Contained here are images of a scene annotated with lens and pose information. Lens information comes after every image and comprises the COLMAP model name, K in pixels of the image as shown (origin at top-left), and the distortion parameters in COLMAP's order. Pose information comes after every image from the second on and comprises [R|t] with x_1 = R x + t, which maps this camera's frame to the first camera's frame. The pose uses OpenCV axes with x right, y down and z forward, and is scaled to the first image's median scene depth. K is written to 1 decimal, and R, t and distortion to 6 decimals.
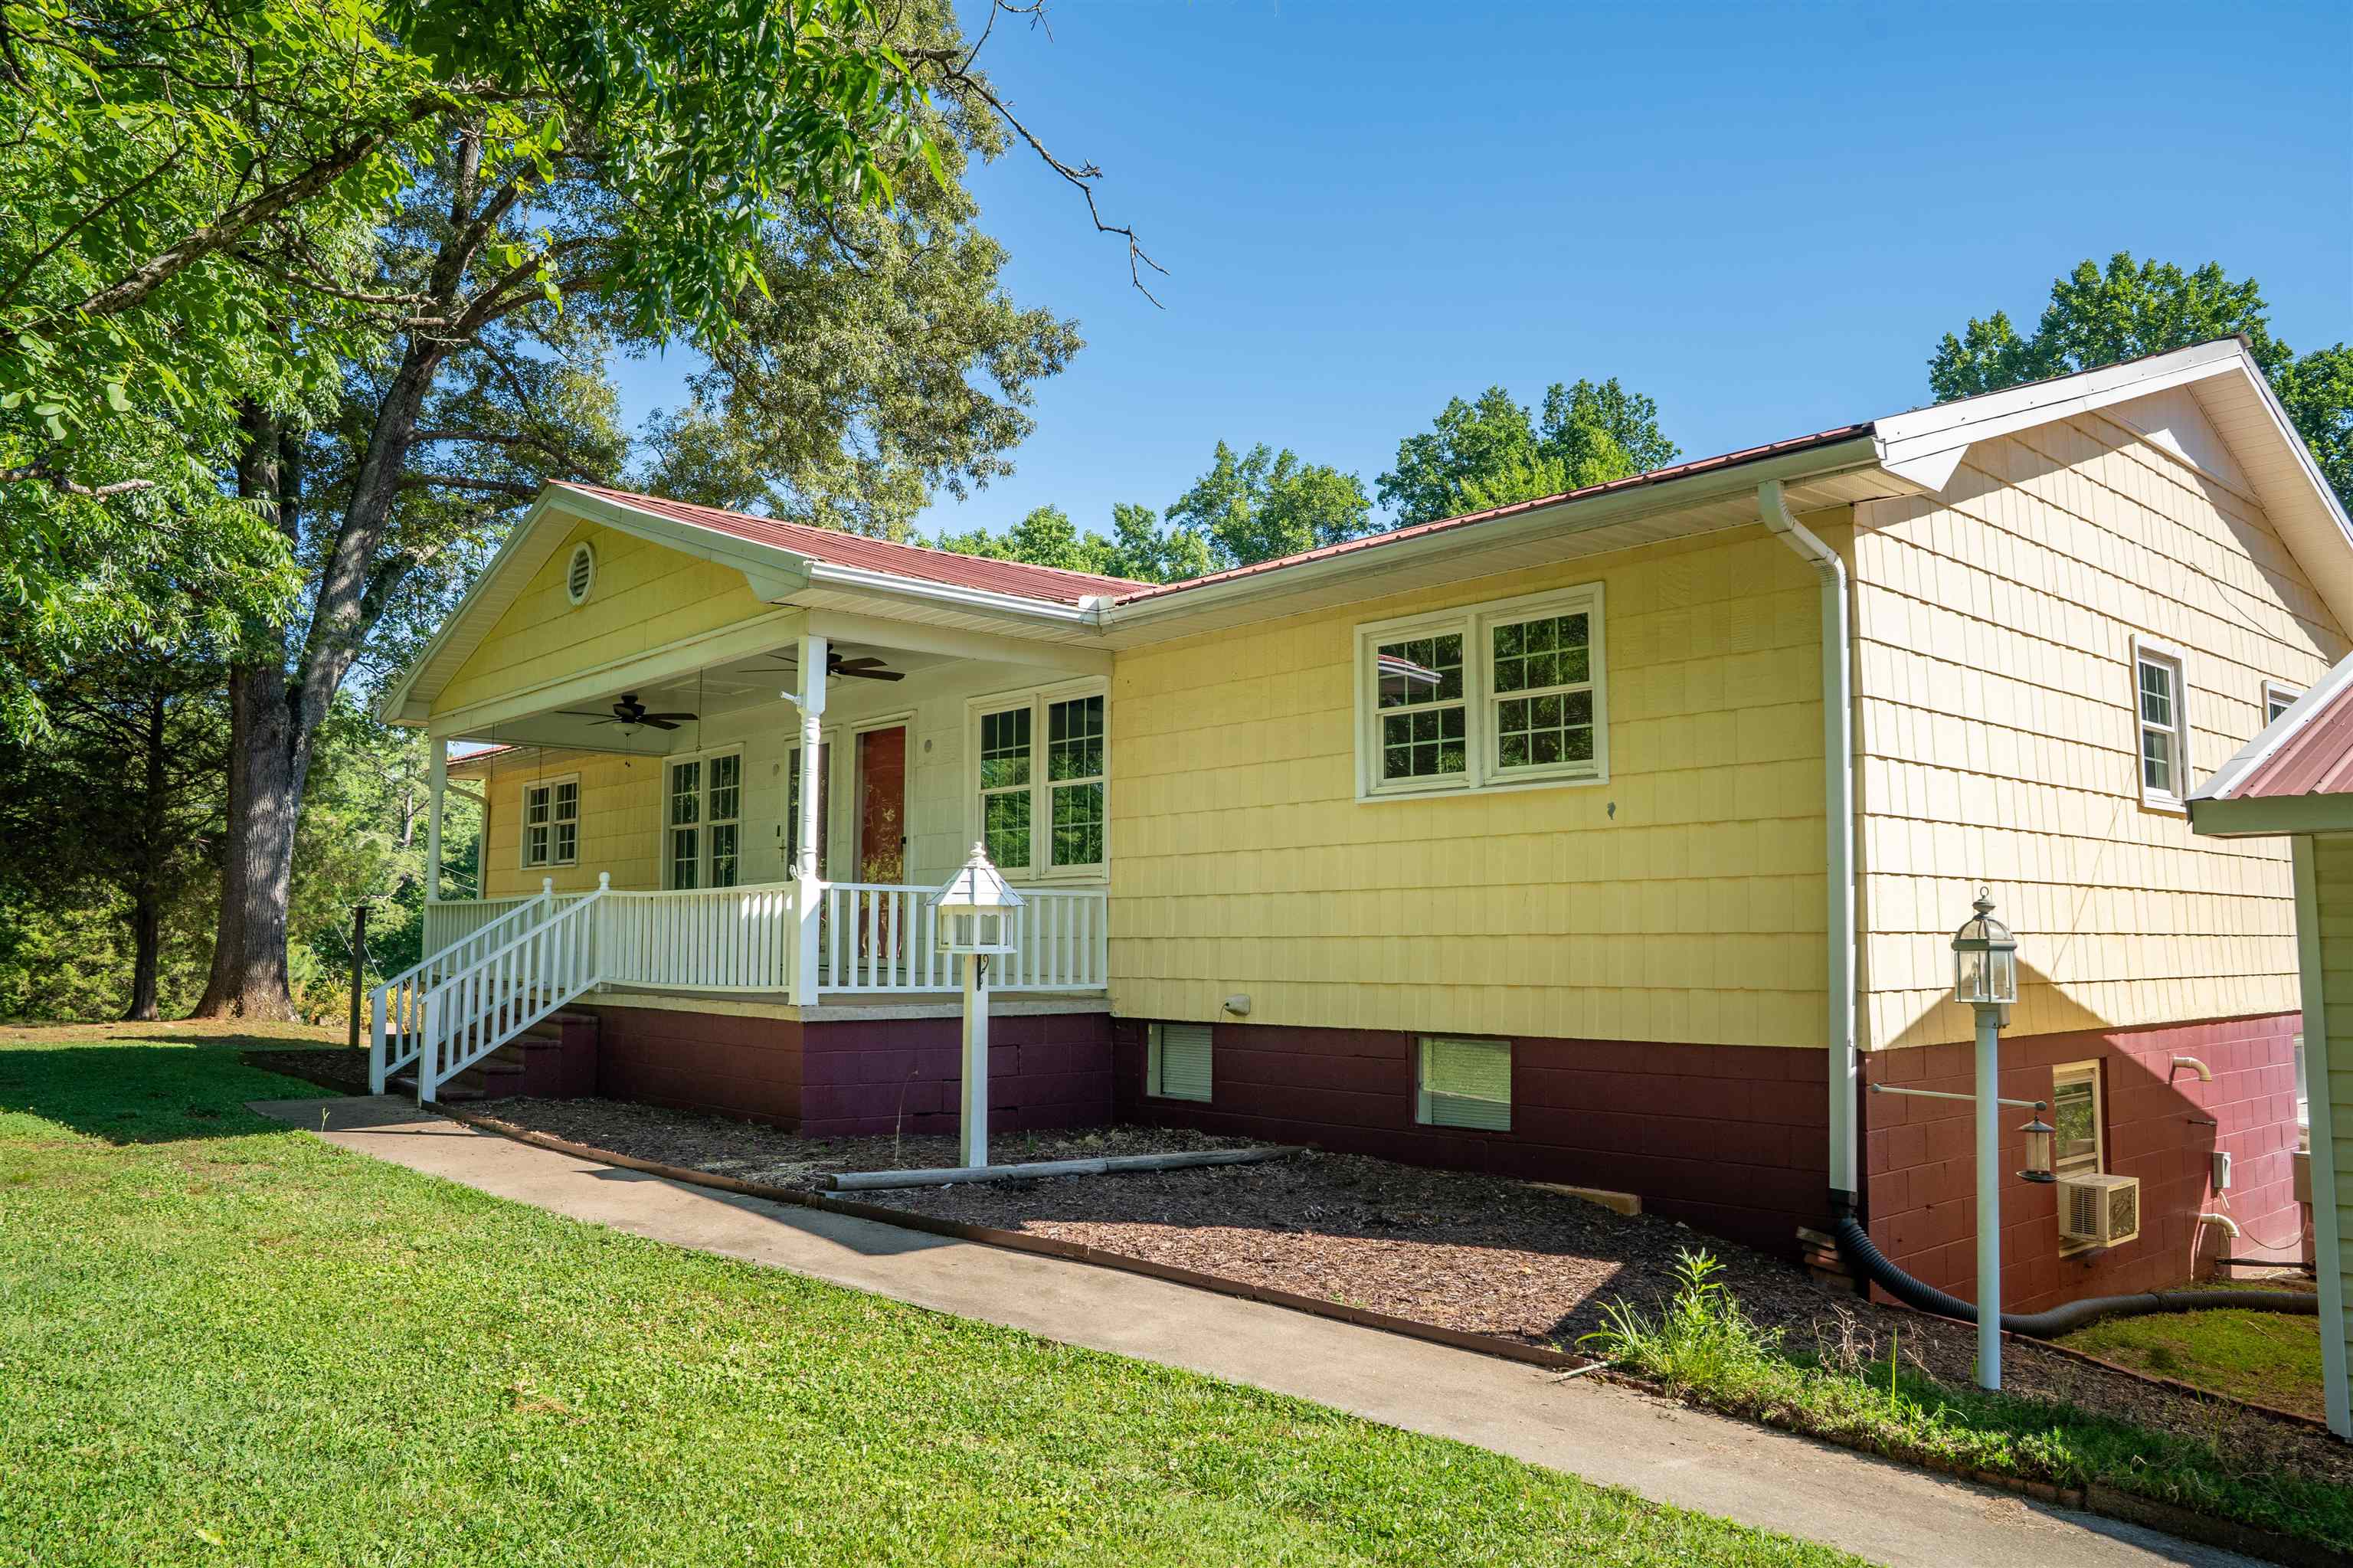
lens RADIAL K [[1662.4, 0, 1164.2], [0, 1662.4, 780.9], [0, 0, 1]] dist [-0.141913, 0.114183]
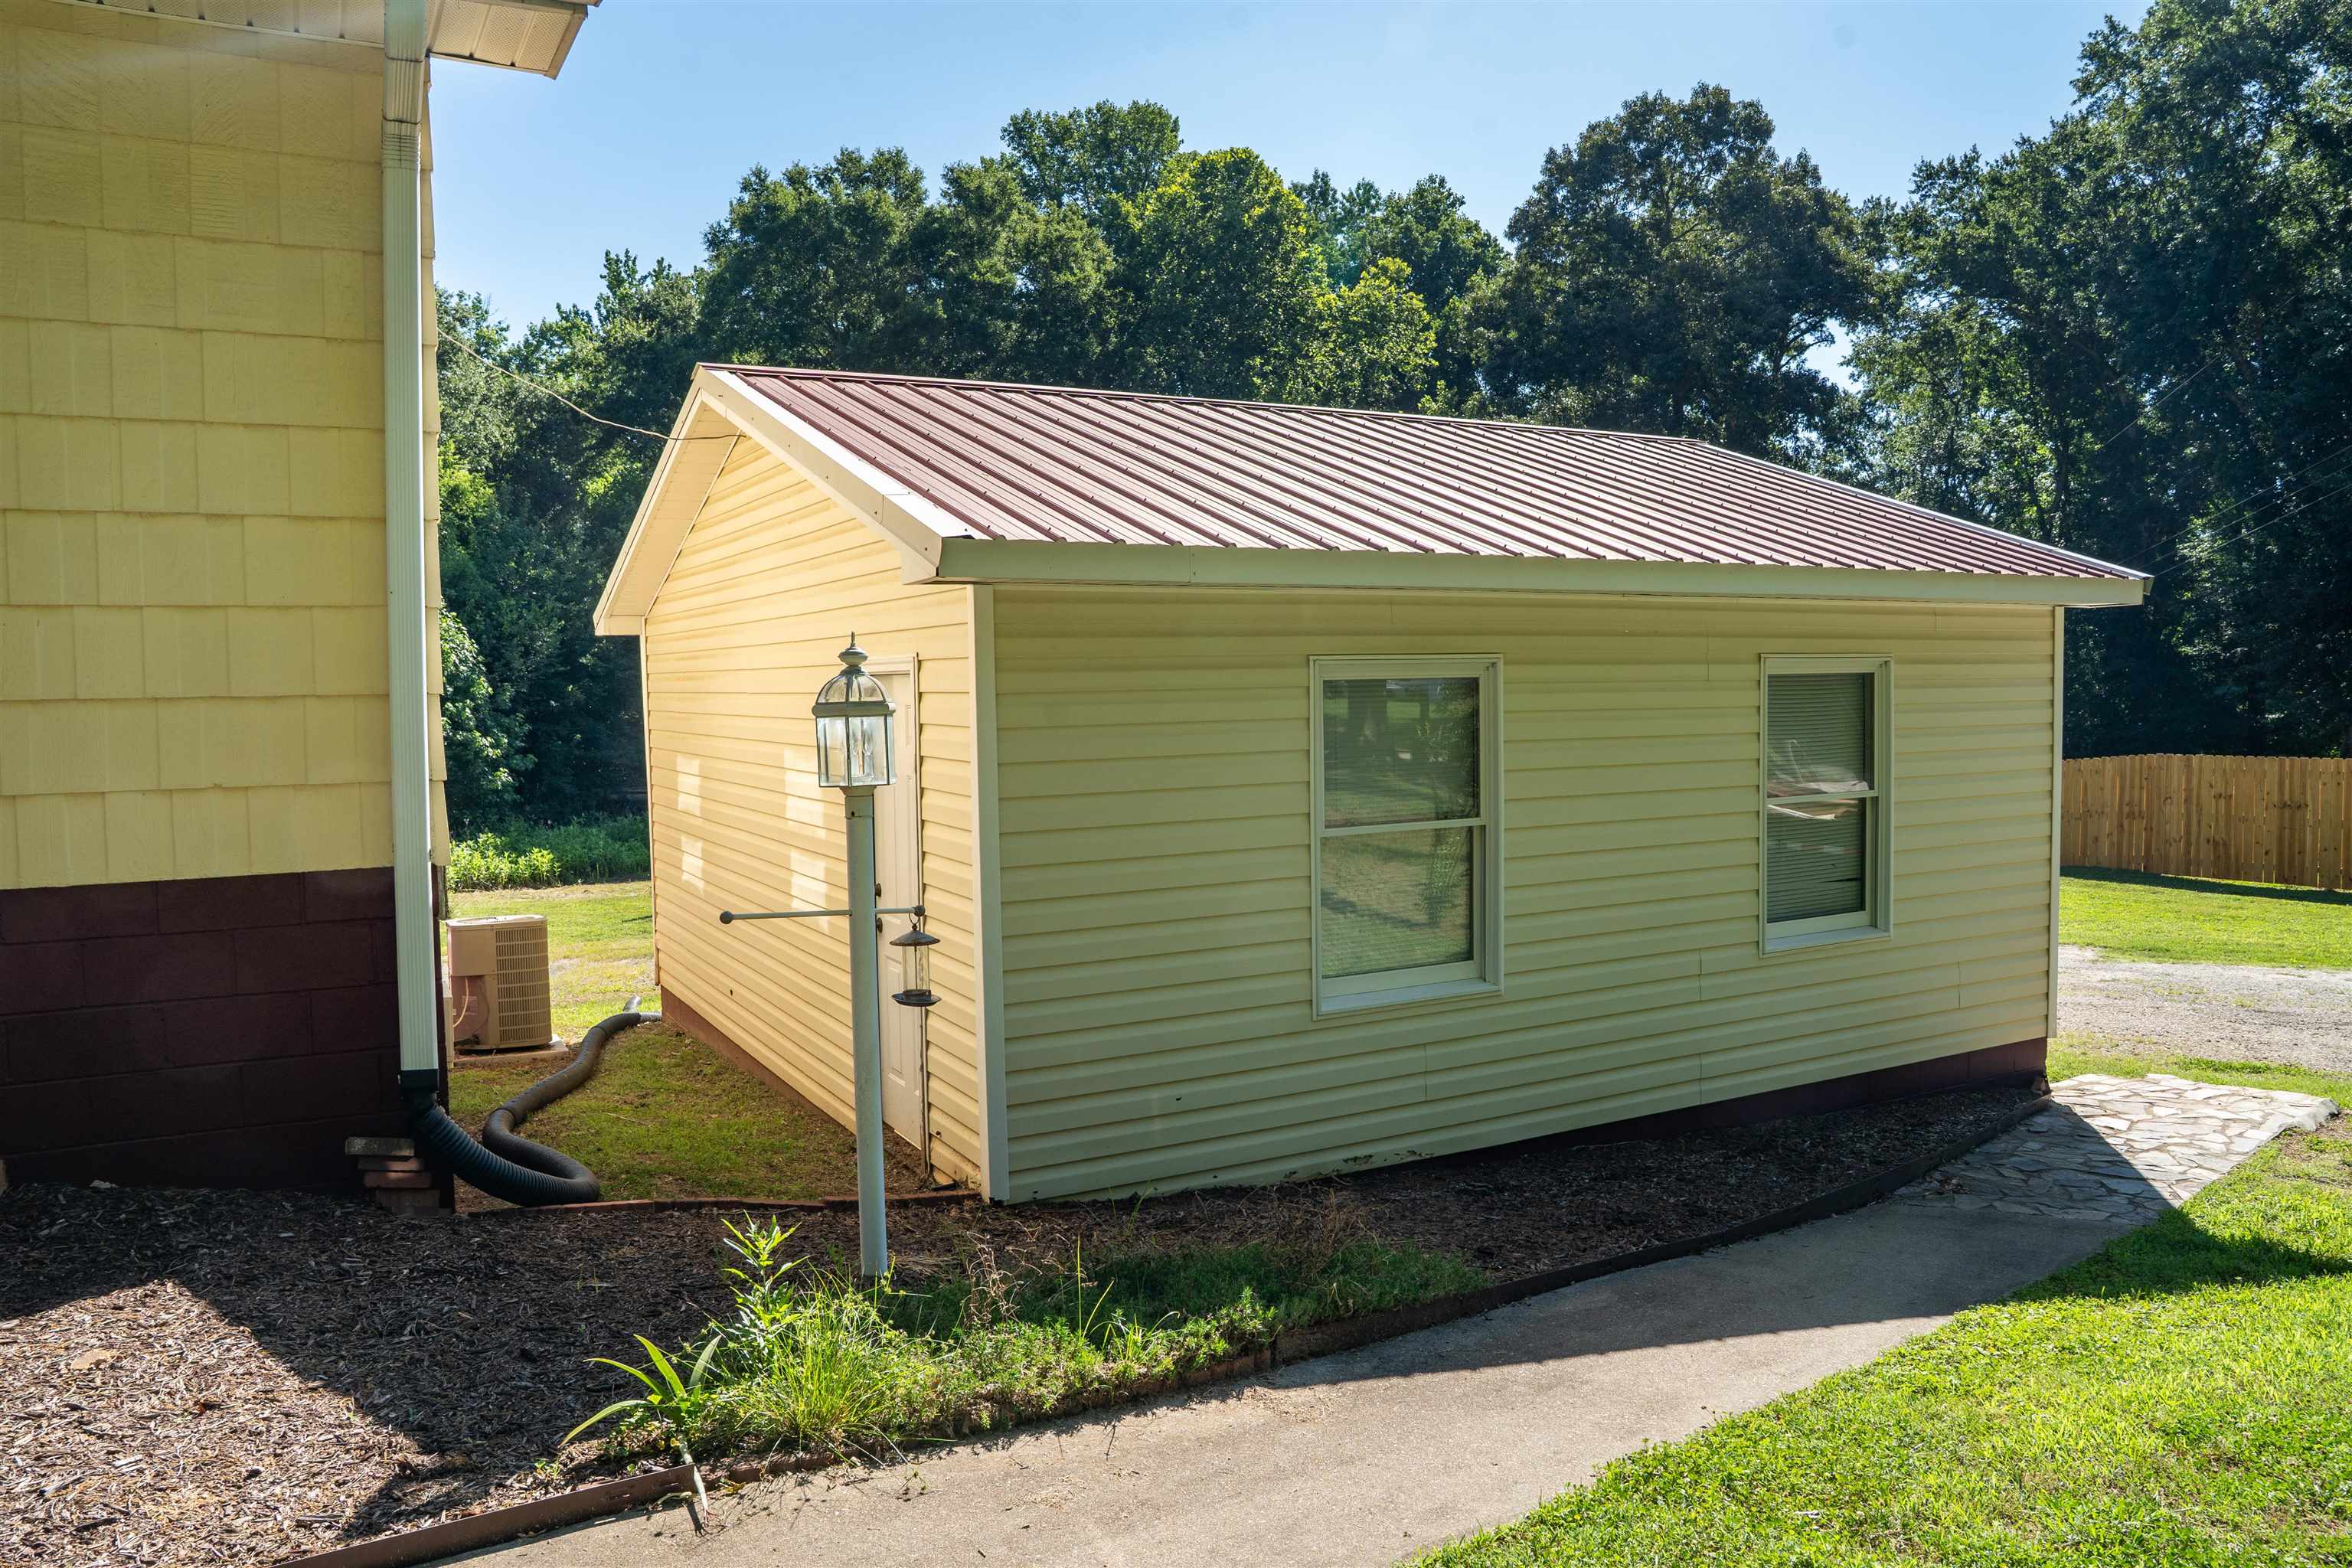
lens RADIAL K [[1661.7, 0, 1163.8], [0, 1661.7, 780.9], [0, 0, 1]] dist [-0.141913, 0.114183]
pose [[0.235404, -0.063438, 0.969825, -0.229819], [-0.080707, 0.993145, 0.084553, 0.064925], [-0.968541, -0.098176, 0.228670, 0.757616]]
